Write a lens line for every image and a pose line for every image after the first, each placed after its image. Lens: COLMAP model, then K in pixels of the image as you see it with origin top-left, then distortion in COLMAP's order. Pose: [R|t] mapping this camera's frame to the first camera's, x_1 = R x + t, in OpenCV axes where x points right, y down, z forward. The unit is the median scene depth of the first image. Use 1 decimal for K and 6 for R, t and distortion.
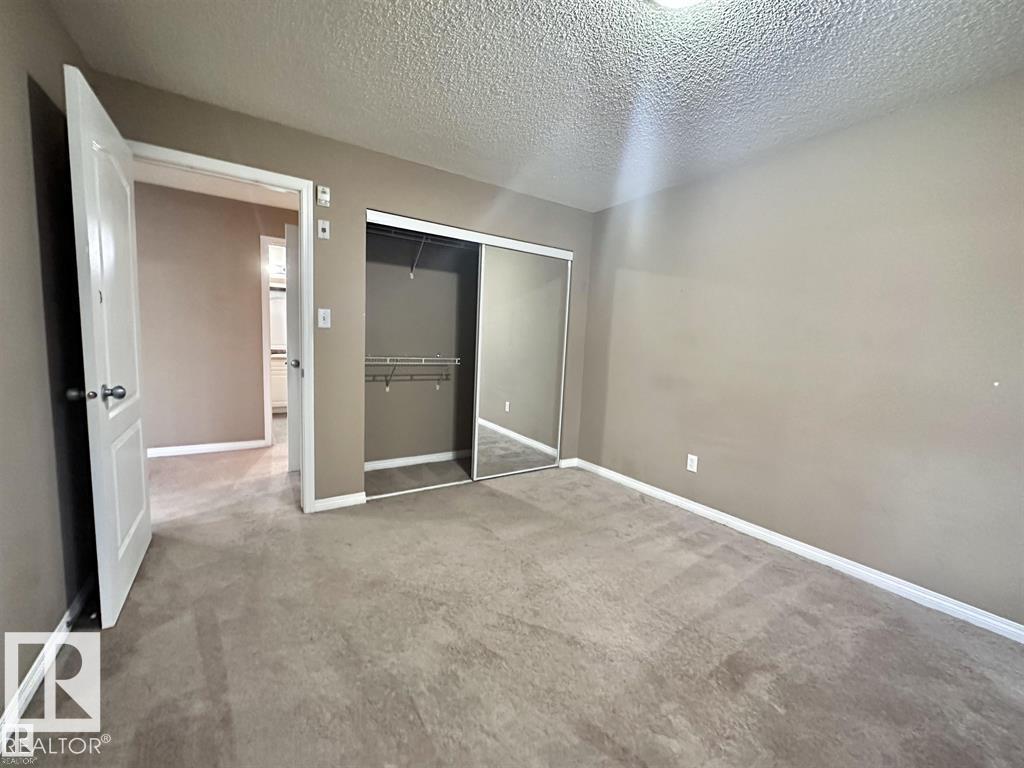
lens RADIAL K [[408.7, 0, 512.0], [0, 408.7, 384.0], [0, 0, 1]] dist [0.000757, 0.000100]
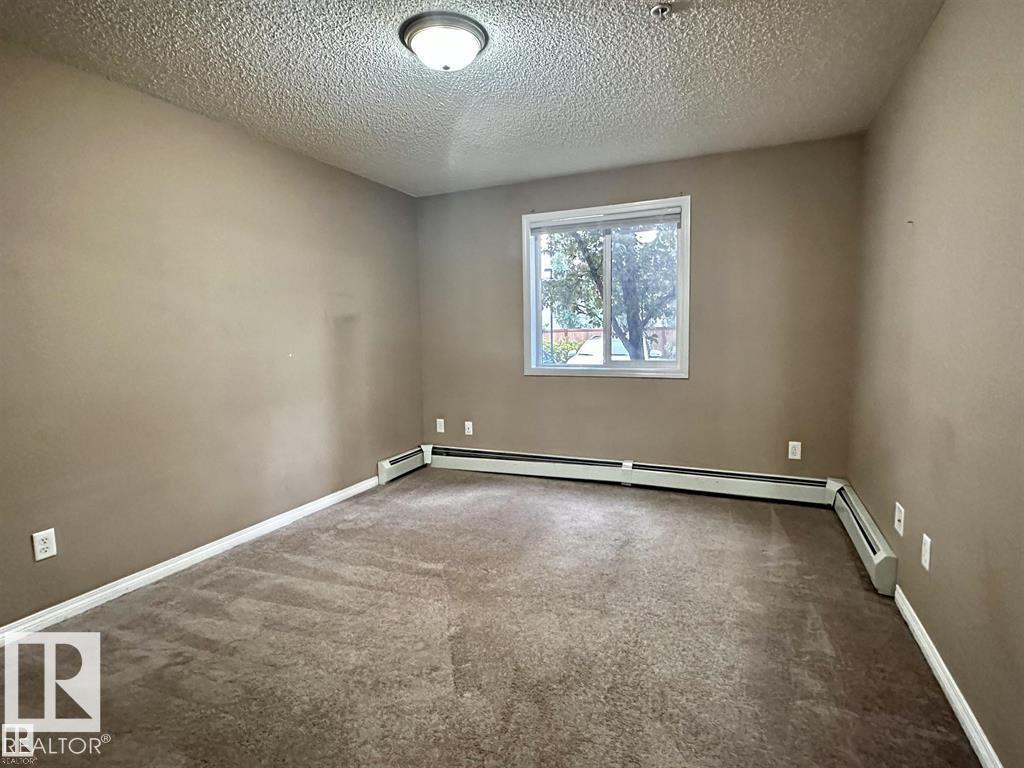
lens RADIAL K [[526.6, 0, 512.0], [0, 526.6, 384.0], [0, 0, 1]] dist [-0.000578, -0.000096]
pose [[-0.532218, -0.114475, 0.838832, -0.649161], [0.087600, 0.978051, 0.189055, -0.139977], [-0.842063, 0.174100, -0.510508, 1.007321]]
